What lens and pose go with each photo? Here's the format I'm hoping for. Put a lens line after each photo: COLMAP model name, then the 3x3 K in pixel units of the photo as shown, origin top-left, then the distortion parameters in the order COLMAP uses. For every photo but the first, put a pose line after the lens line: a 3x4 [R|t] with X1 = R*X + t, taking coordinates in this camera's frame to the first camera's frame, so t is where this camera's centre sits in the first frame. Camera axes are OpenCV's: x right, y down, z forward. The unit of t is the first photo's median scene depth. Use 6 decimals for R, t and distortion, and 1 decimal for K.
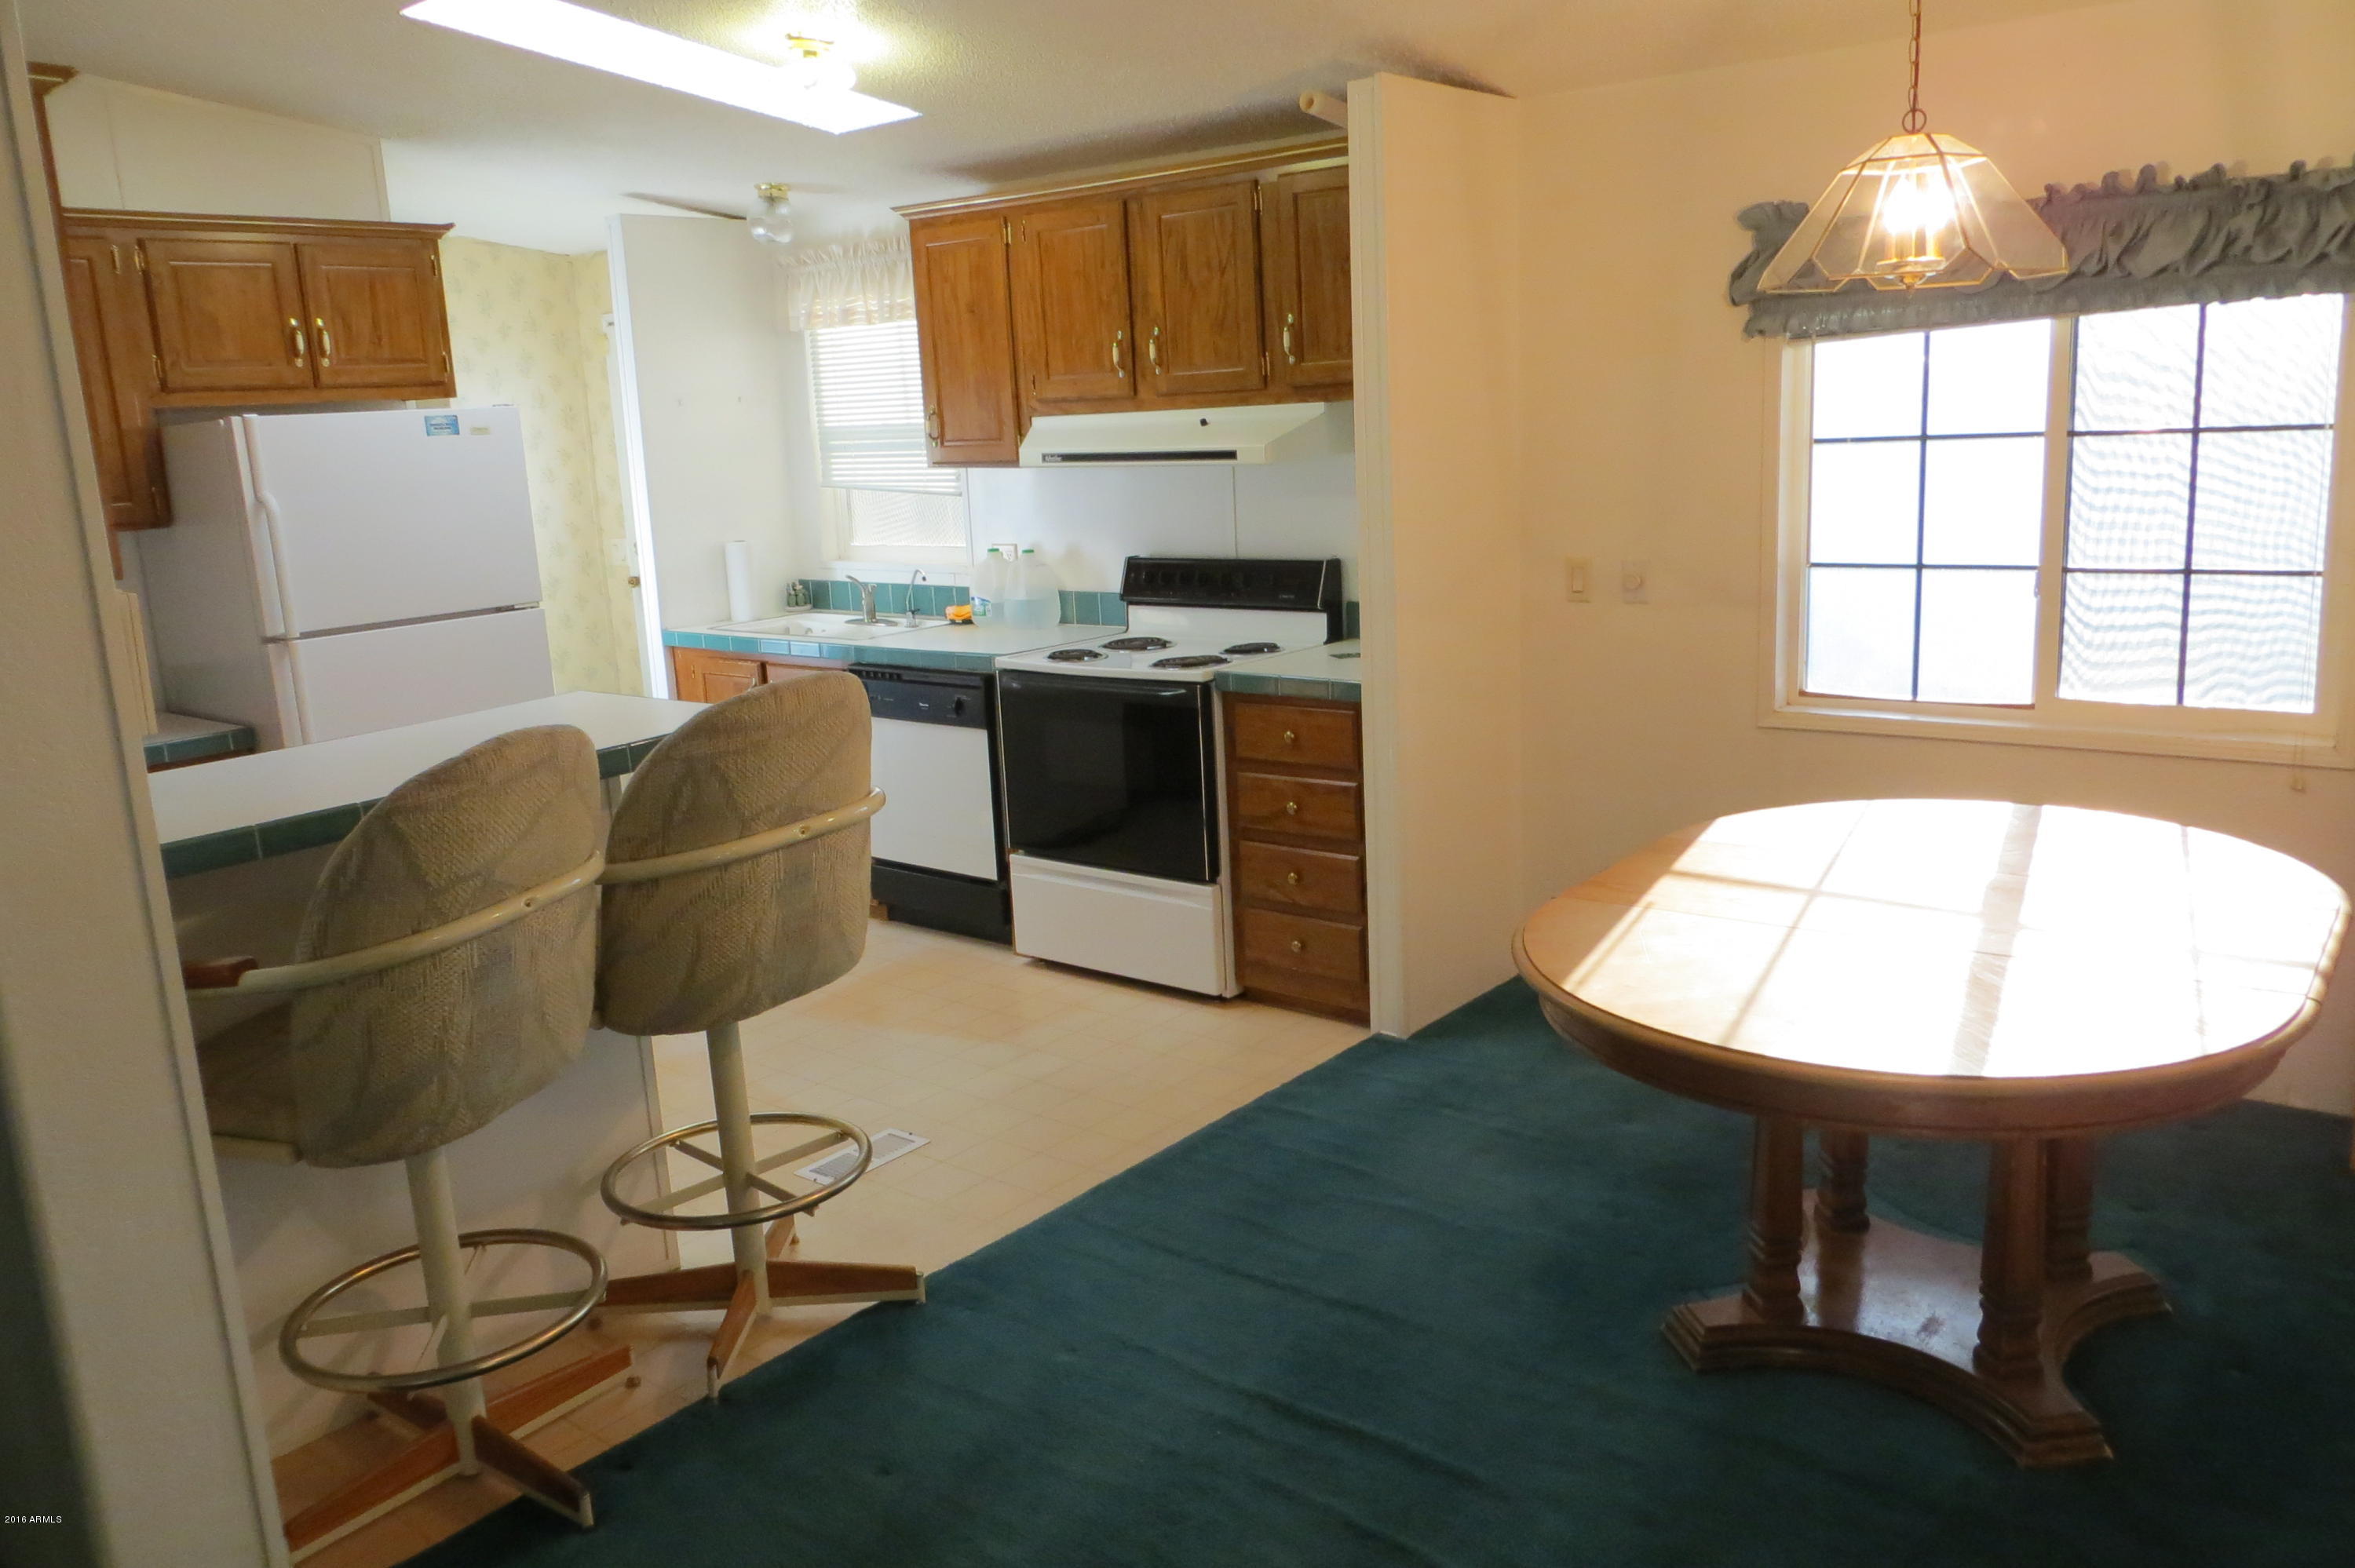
lens RADIAL K [[1778.9, 0, 1175.4], [0, 1778.9, 790.5], [0, 0, 1]] dist [-0.019651, 0.010509]
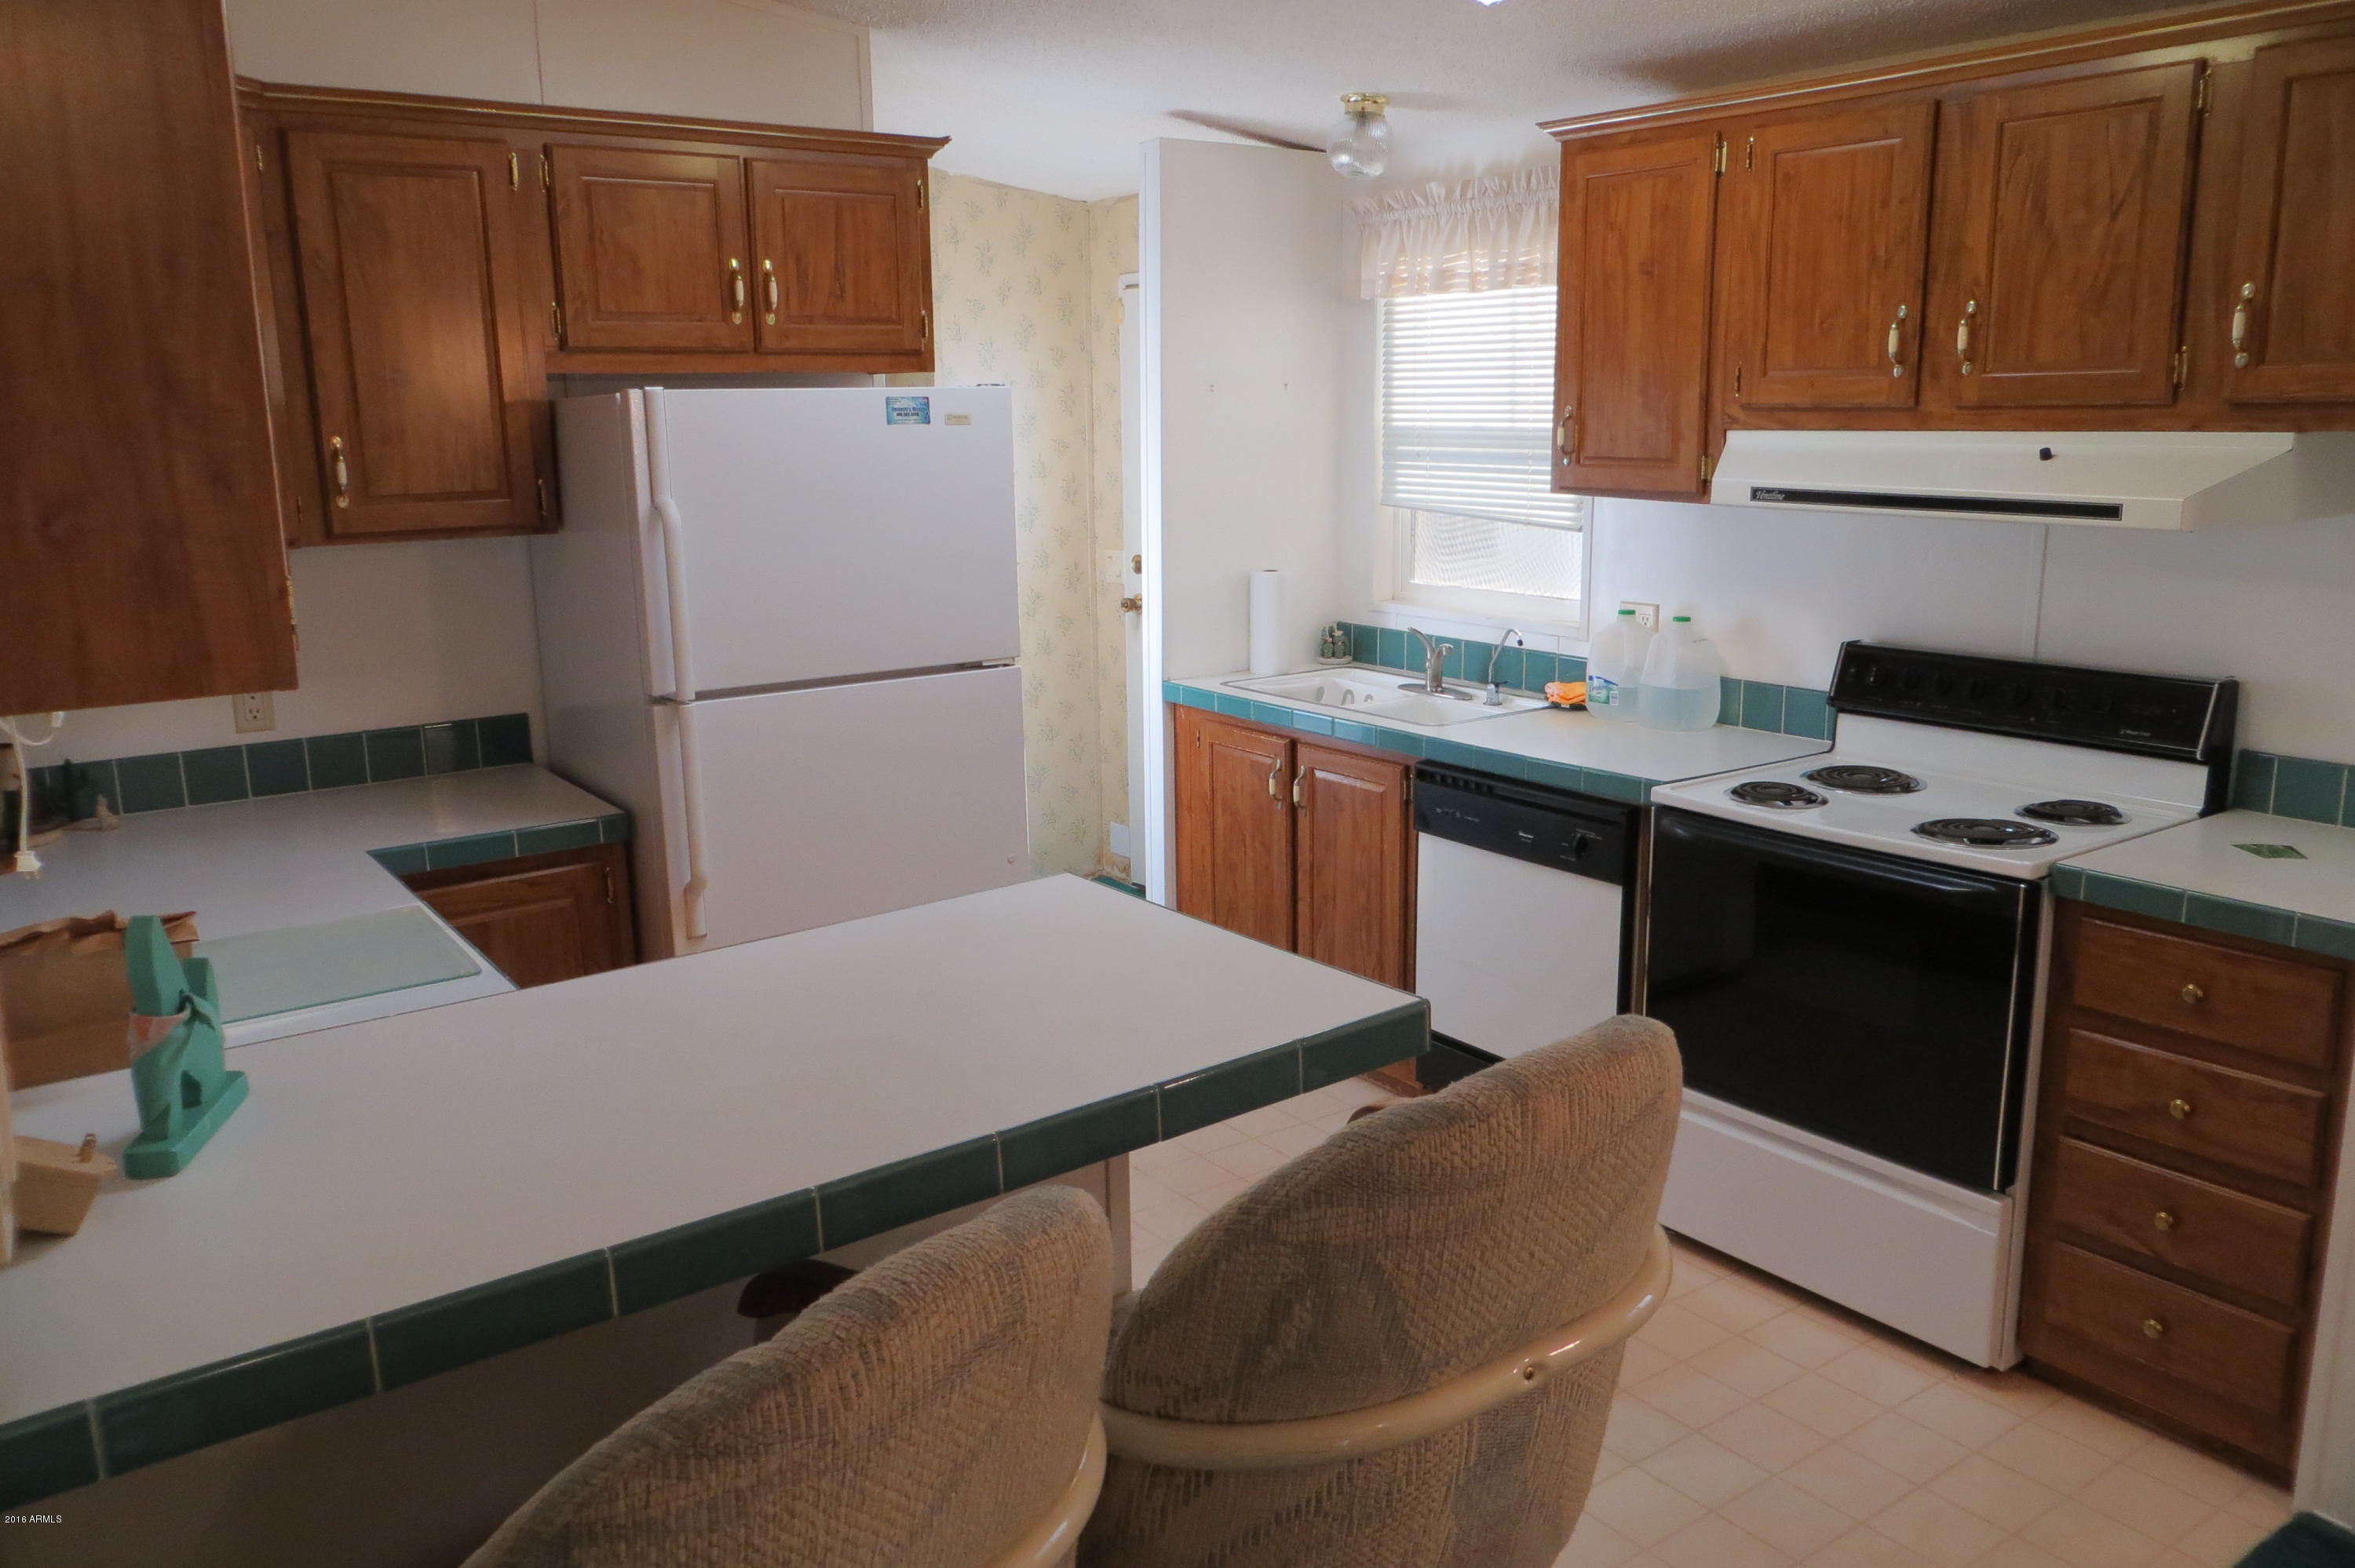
lens RADIAL K [[1778.9, 0, 1185.3], [0, 1778.9, 781.4], [0, 0, 1]] dist [-0.019651, 0.010509]
pose [[0.967417, 0.087402, -0.237625, -0.114849], [-0.087009, 0.996133, 0.012165, -0.070964], [0.237770, 0.008907, 0.971281, 0.311974]]
